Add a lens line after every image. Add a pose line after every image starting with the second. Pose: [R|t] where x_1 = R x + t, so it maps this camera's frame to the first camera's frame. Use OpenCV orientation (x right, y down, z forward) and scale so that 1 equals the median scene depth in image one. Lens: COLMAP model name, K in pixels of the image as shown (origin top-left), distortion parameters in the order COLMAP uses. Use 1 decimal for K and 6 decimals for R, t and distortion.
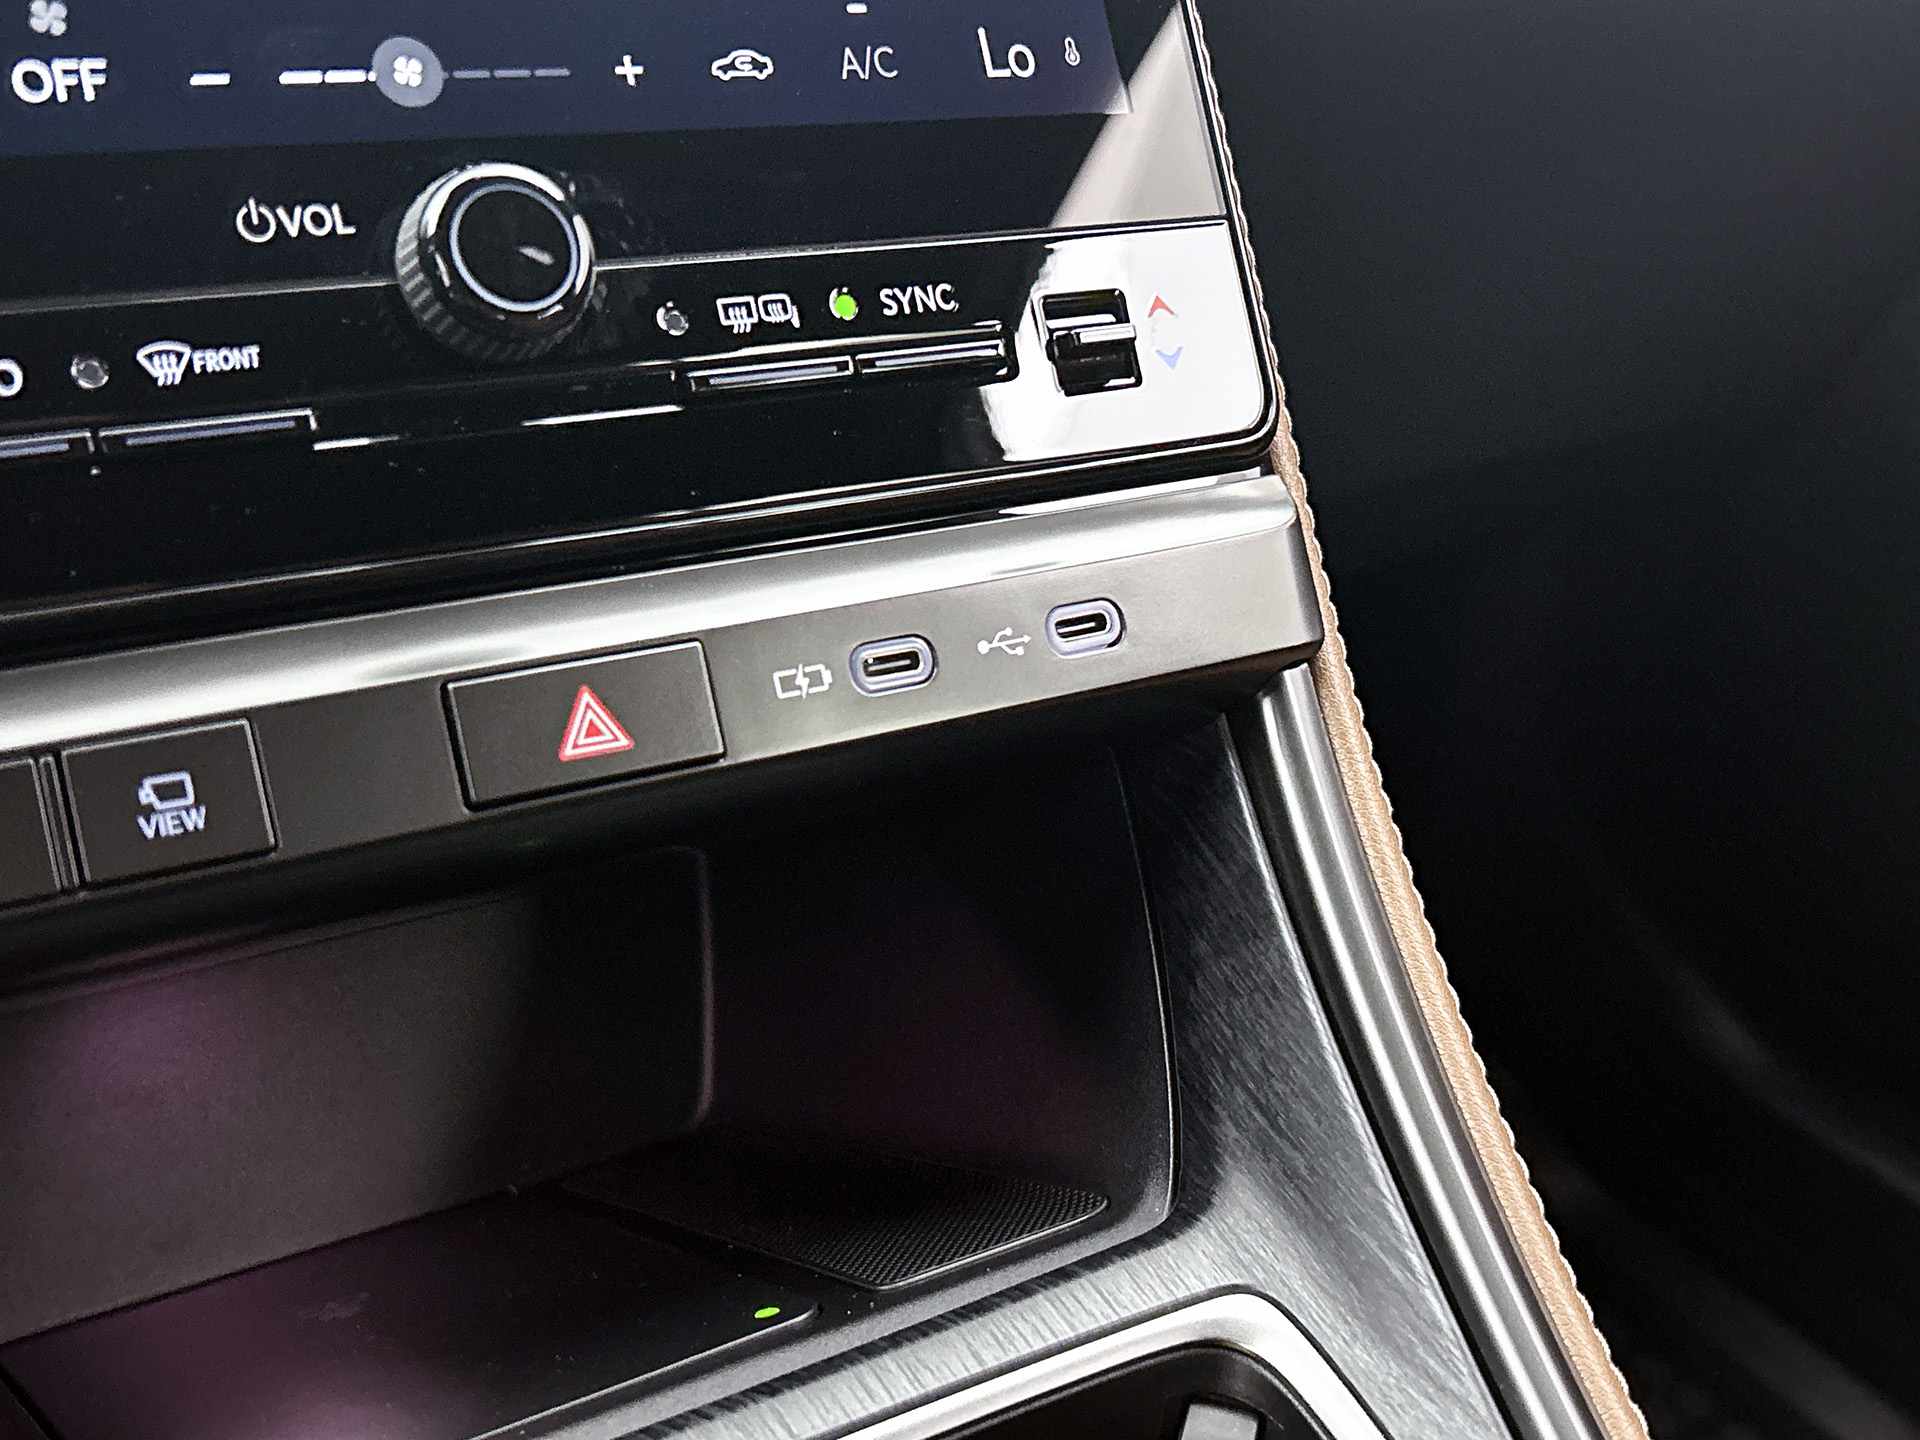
lens RADIAL K [[2175.6, 0, 931.0], [0, 2175.6, 695.5], [0, 0, 1]] dist [0.094754, 0.000000]
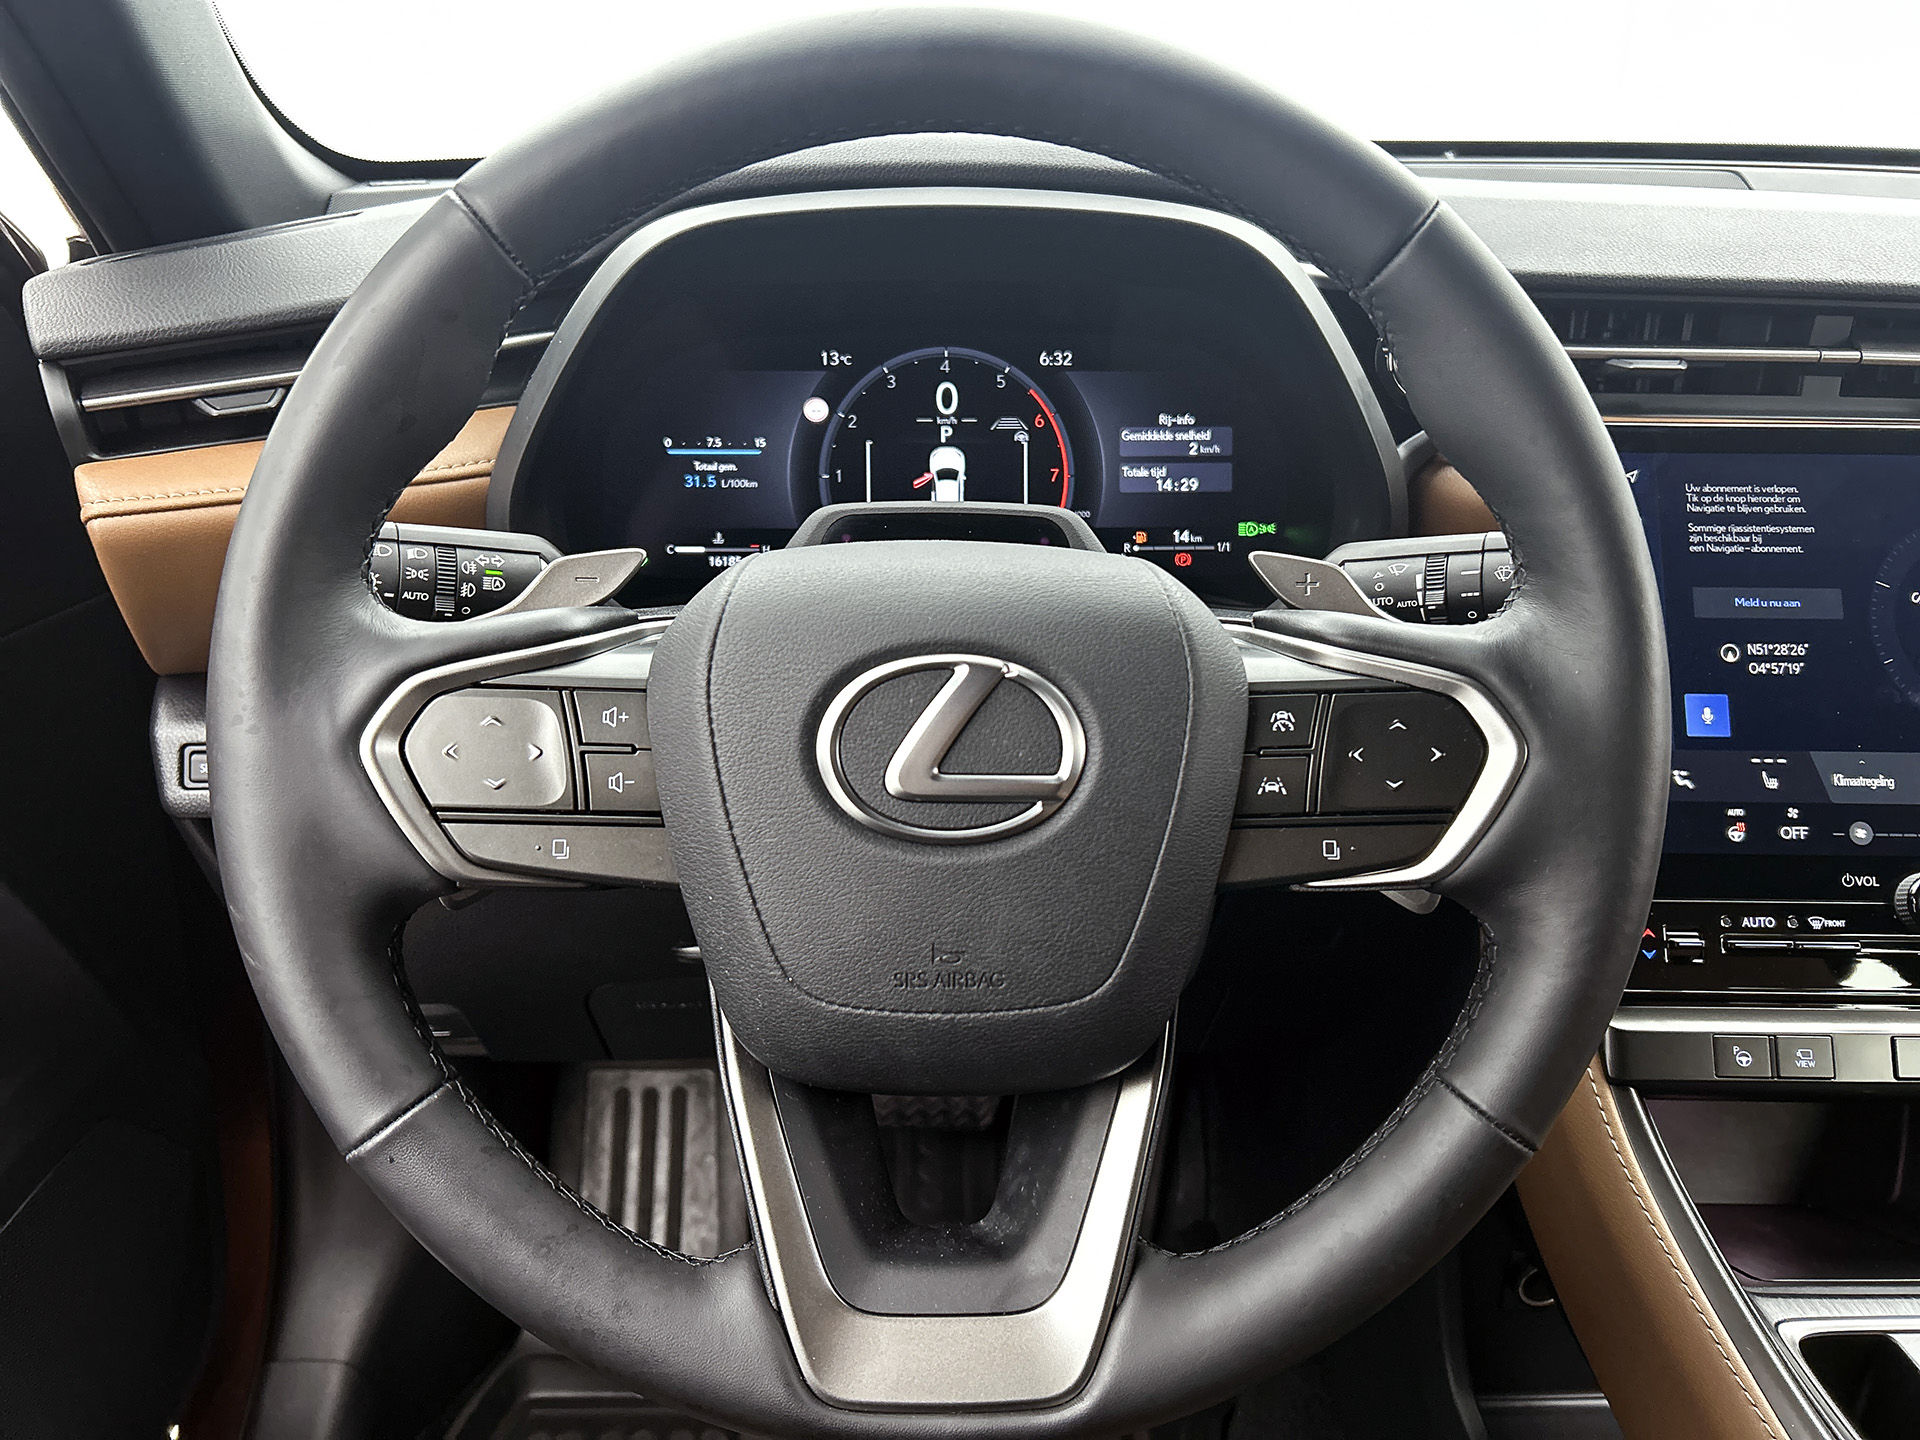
lens RADIAL K [[1455.9, 0, 948.0], [0, 1455.9, 719.5], [0, 0, 1]] dist [0.036847, -0.056638]
pose [[0.833437, 0.139658, -0.534676, -0.260331], [-0.180084, 0.983362, -0.023855, -0.141561], [0.522449, 0.116168, 0.844720, -1.356175]]
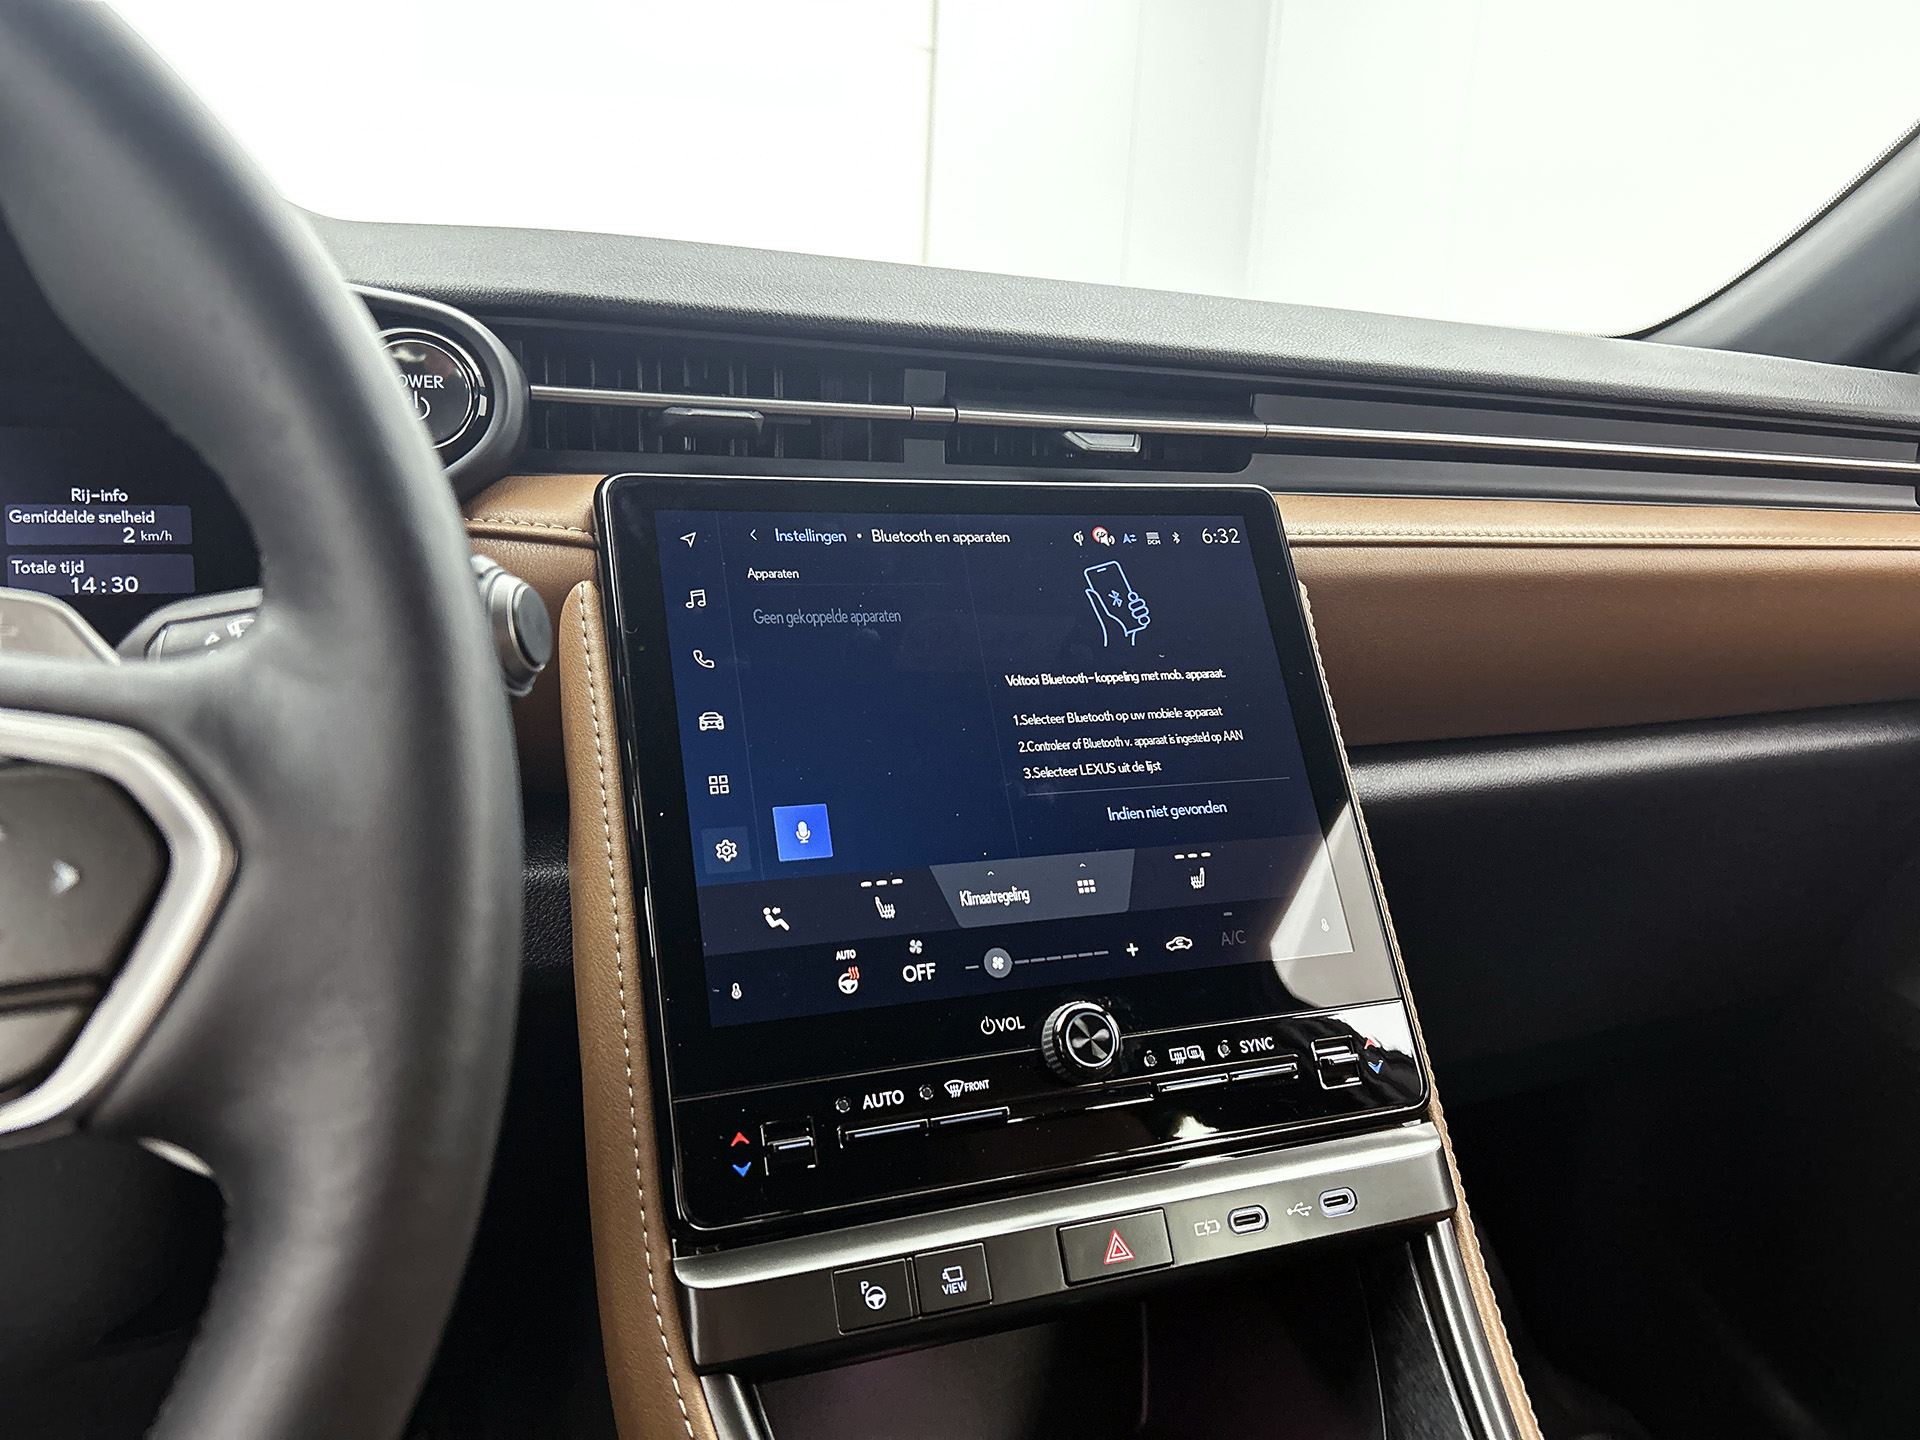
lens RADIAL K [[1455.9, 0, 955.9], [0, 1455.9, 714.7], [0, 0, 1]] dist [0.036847, -0.056638]
pose [[0.982903, -0.004701, -0.184066, -0.033276], [-0.040969, 0.969029, -0.243523, -0.136999], [0.179511, 0.246900, 0.952269, -0.591270]]
